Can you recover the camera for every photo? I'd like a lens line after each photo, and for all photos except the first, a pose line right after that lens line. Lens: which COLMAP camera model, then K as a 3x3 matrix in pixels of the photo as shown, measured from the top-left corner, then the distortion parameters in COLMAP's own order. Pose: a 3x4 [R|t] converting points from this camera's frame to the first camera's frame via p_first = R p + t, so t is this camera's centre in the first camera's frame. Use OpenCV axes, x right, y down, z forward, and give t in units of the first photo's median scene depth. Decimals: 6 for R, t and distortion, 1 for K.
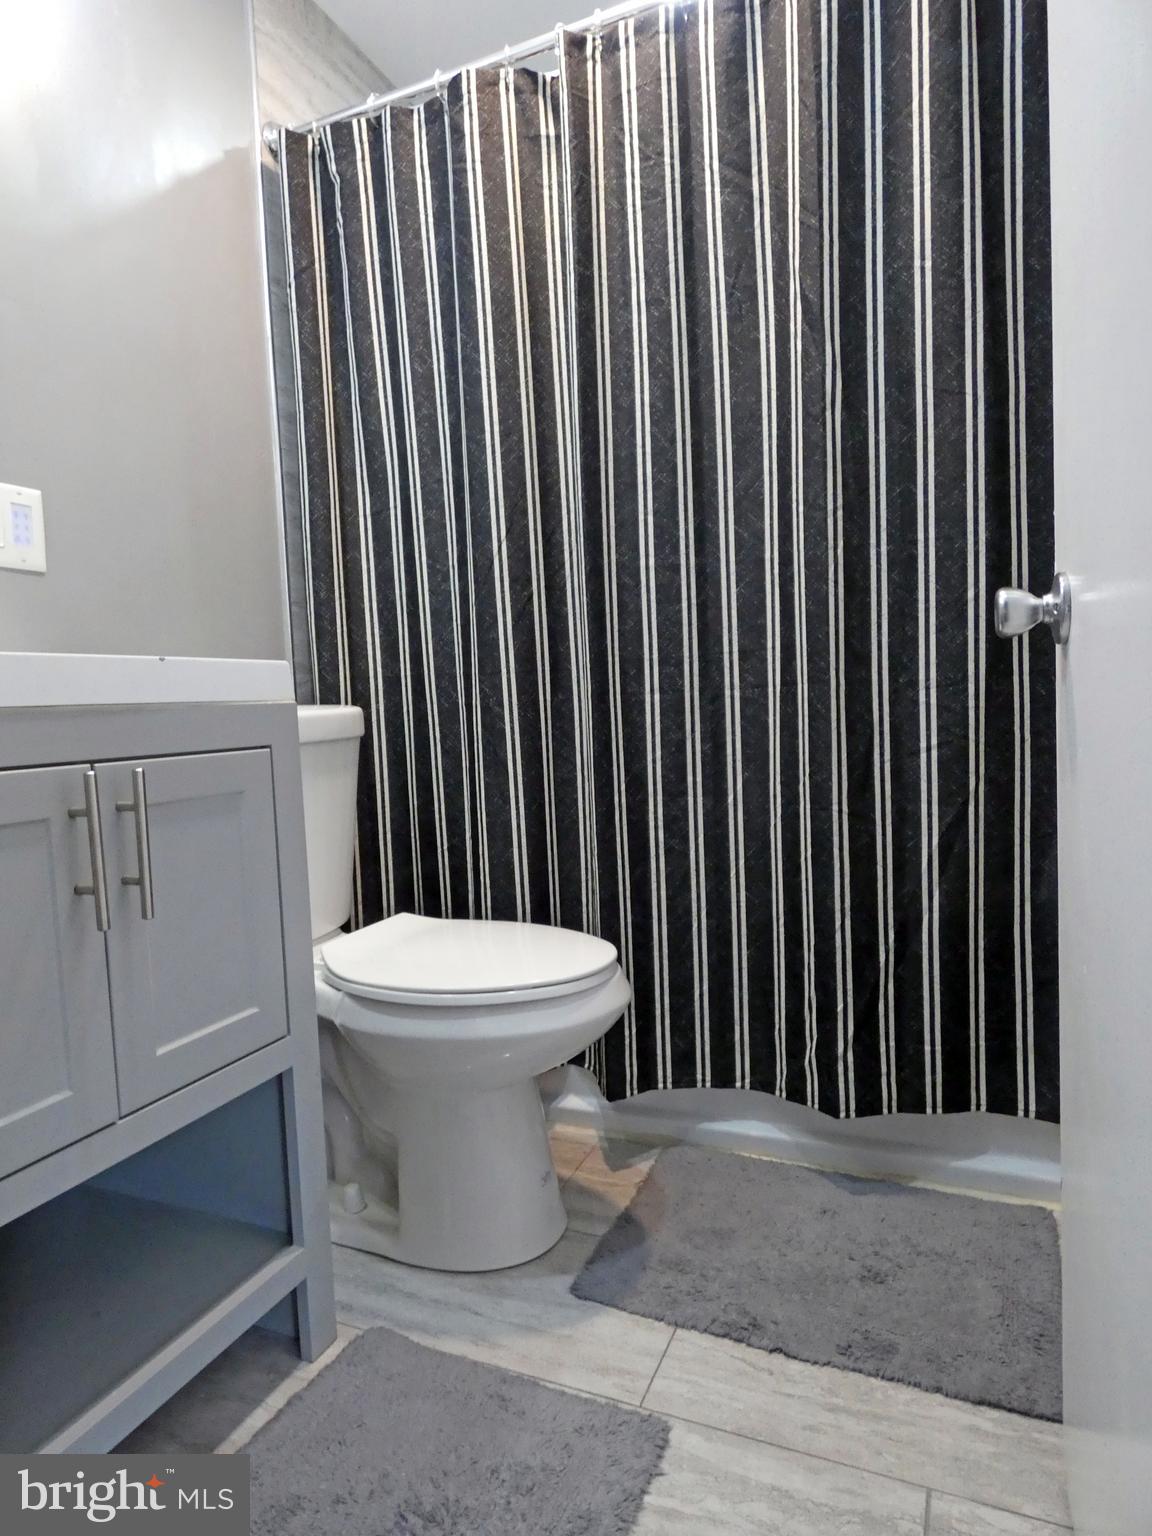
lens RADIAL K [[942.0, 0, 573.9], [0, 942.0, 769.6], [0, 0, 1]] dist [-0.014084, 0.016921]
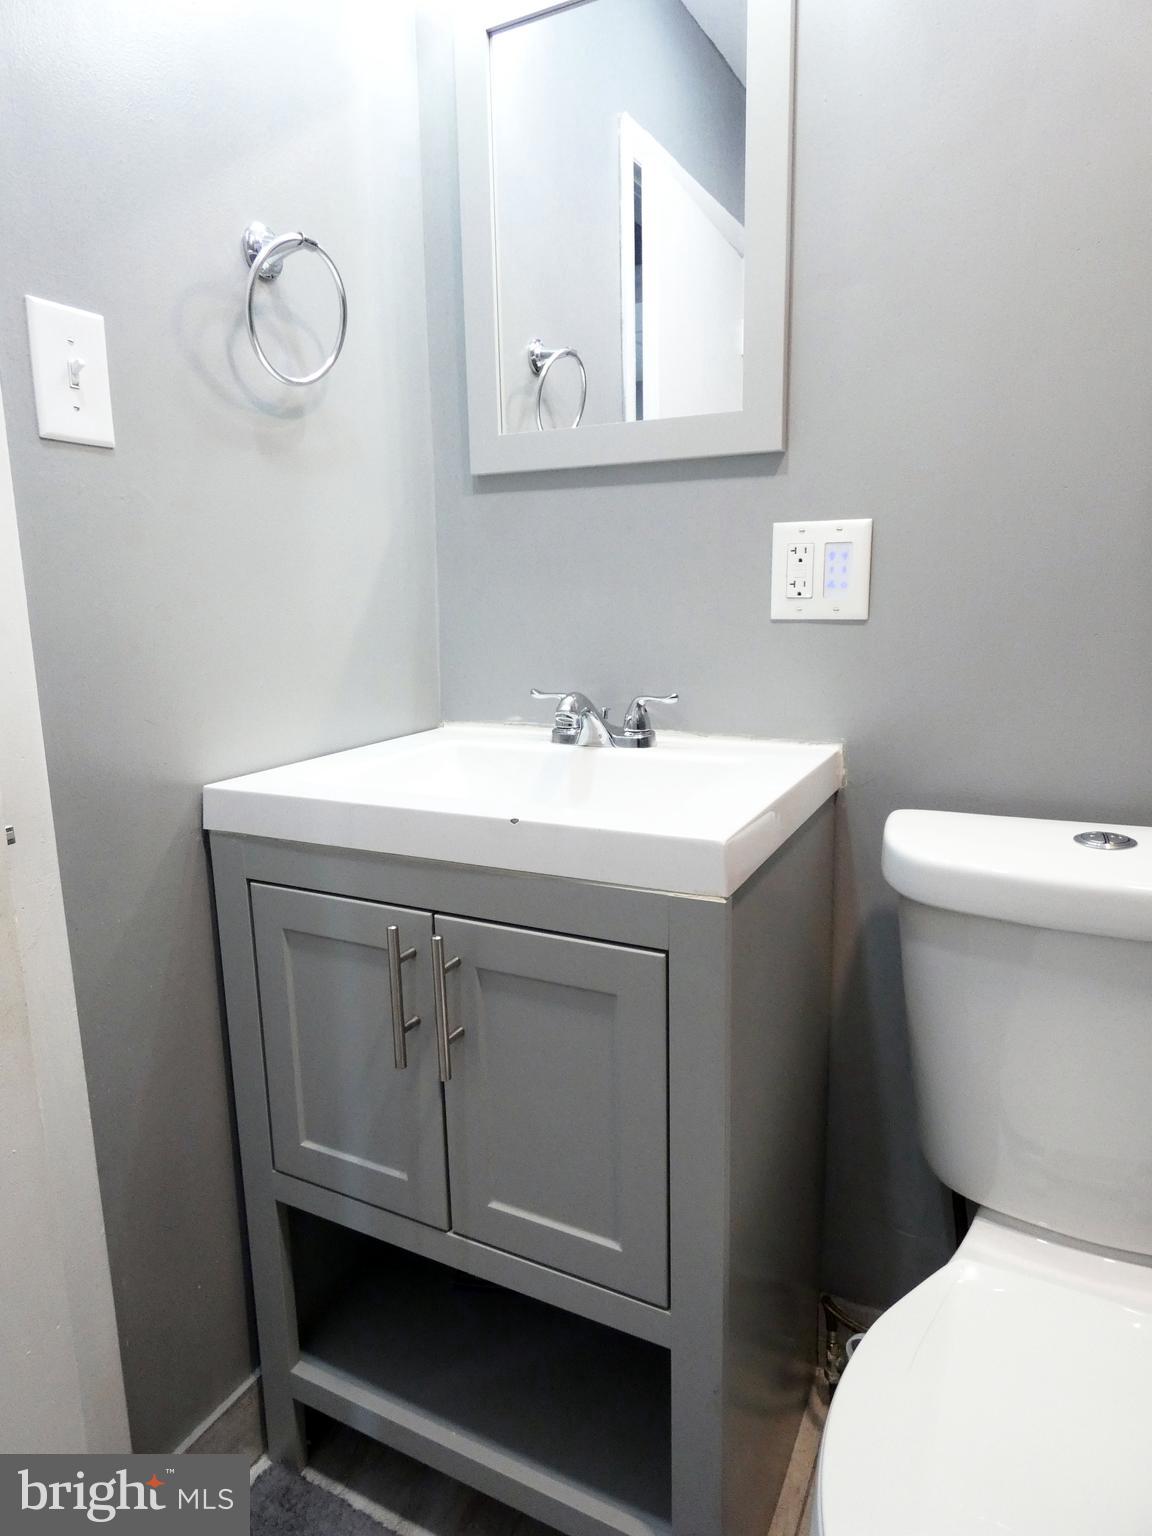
lens RADIAL K [[942.0, 0, 575.5], [0, 942.0, 770.1], [0, 0, 1]] dist [-0.014084, 0.016921]
pose [[-0.064531, 0.244111, -0.967598, 0.288892], [-0.043754, 0.967994, 0.247129, -0.283973], [0.996956, 0.058284, -0.051785, 0.823643]]
